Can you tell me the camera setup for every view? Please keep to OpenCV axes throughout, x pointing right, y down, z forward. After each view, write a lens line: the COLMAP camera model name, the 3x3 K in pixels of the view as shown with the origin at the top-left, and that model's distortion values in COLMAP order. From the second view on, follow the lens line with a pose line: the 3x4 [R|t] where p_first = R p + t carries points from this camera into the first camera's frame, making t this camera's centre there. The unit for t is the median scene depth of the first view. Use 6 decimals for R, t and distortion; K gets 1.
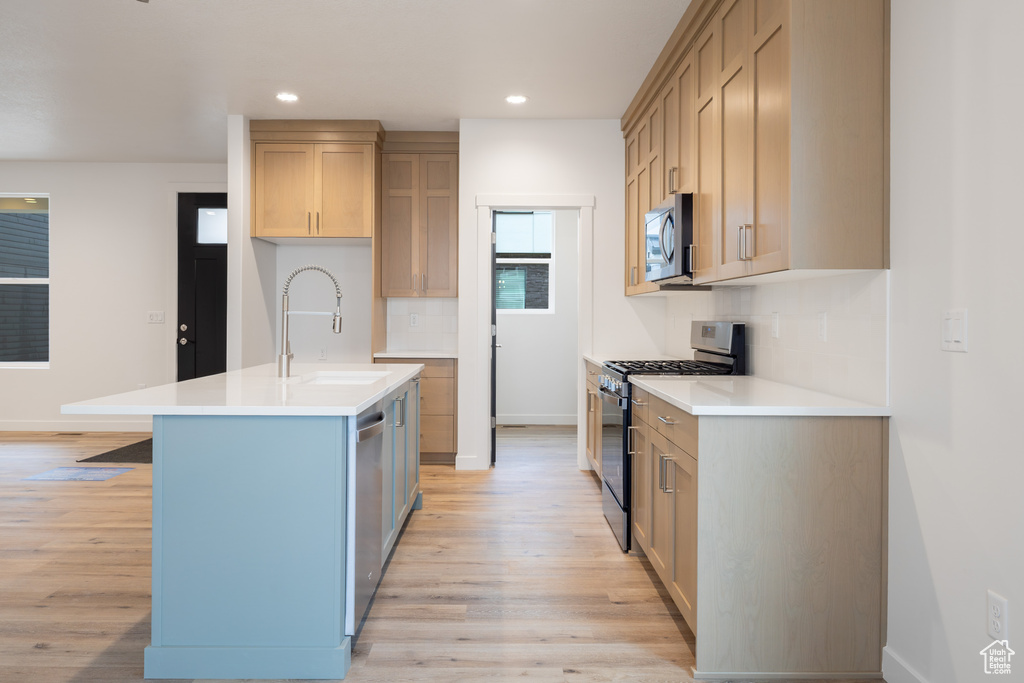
lens RADIAL K [[731.3, 0, 519.2], [0, 731.3, 328.0], [0, 0, 1]] dist [0.006760, 0.001033]
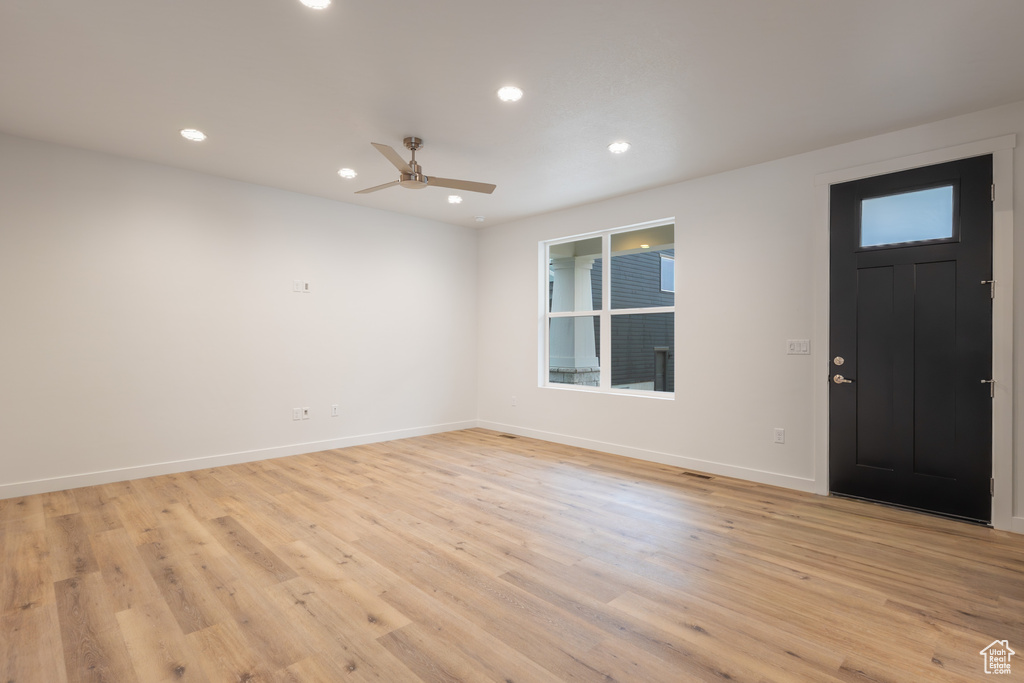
lens RADIAL K [[509.7, 0, 510.6], [0, 509.7, 342.2], [0, 0, 1]] dist [0.002920, 0.000313]
pose [[0.691321, -0.001324, -0.722547, -0.310372], [-0.011698, 0.999847, -0.013024, -0.008984], [0.722453, 0.017456, 0.691199, 0.387867]]
